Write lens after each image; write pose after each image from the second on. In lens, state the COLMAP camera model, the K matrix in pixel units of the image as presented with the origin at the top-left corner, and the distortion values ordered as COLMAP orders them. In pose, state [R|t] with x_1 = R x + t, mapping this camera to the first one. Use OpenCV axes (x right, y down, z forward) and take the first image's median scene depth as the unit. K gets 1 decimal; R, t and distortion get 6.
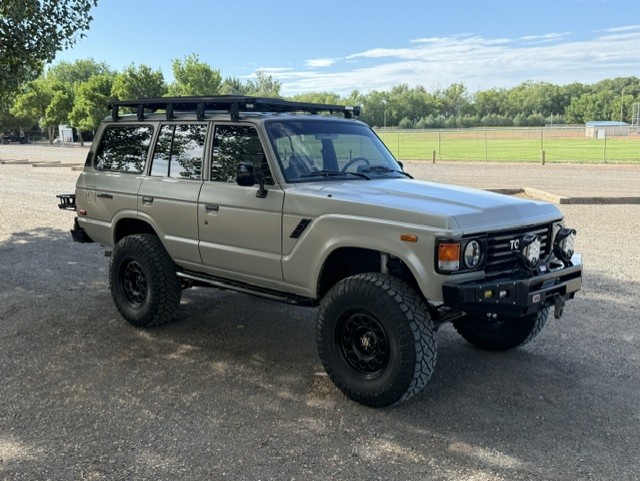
lens RADIAL K [[648.5, 0, 320.0], [0, 648.5, 240.5], [0, 0, 1]] dist [0.181840, -0.444241]
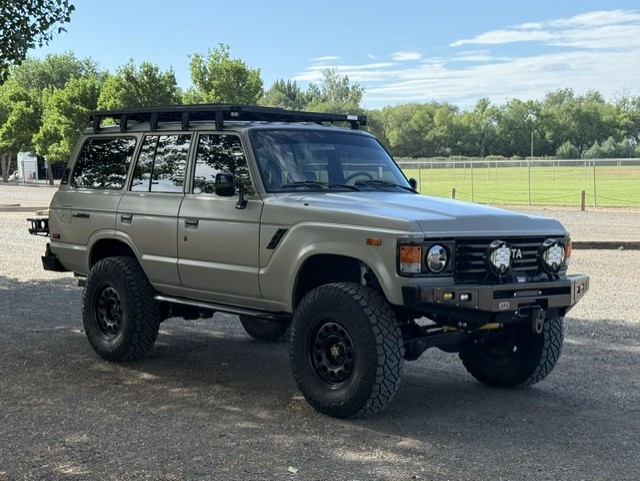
lens RADIAL K [[1072.3, 0, 320.0], [0, 1072.3, 240.5], [0, 0, 1]] dist [0.108572, 0.002205]
pose [[0.995140, 0.011083, -0.097844, 0.159318], [-0.020318, 0.995374, -0.093903, 0.111493], [0.096351, 0.095434, 0.990762, -0.475423]]
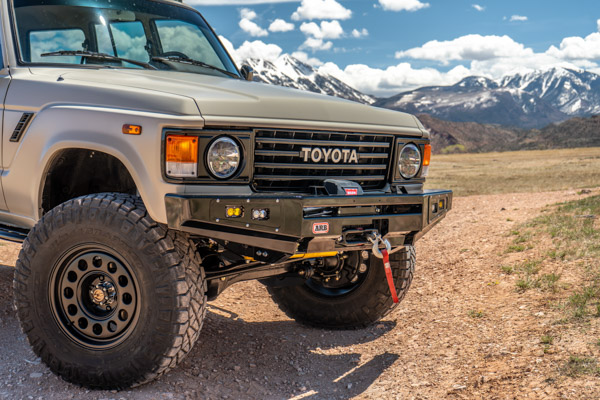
lens RADIAL K [[958.0, 0, 300.0], [0, 958.0, 200.0], [0, 0, 1]] dist [-0.002632, 0.037782]
pose [[0.997614, 0.039276, -0.056785, 0.273676], [-0.042810, 0.997131, -0.062423, 0.091575], [0.054170, 0.064705, 0.996433, 0.012821]]
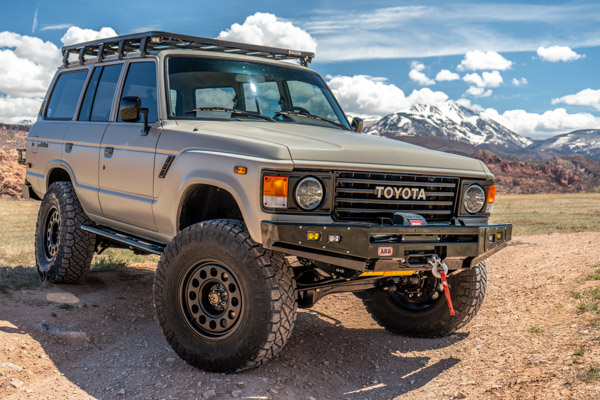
lens RADIAL K [[846.6, 0, 300.0], [0, 846.6, 200.0], [0, 0, 1]] dist [-0.002451, -0.008019]
pose [[0.968308, 0.057708, -0.243001, 0.364268], [-0.080487, 0.993136, -0.084871, 0.092950], [0.236435, 0.101740, 0.966306, -0.058945]]
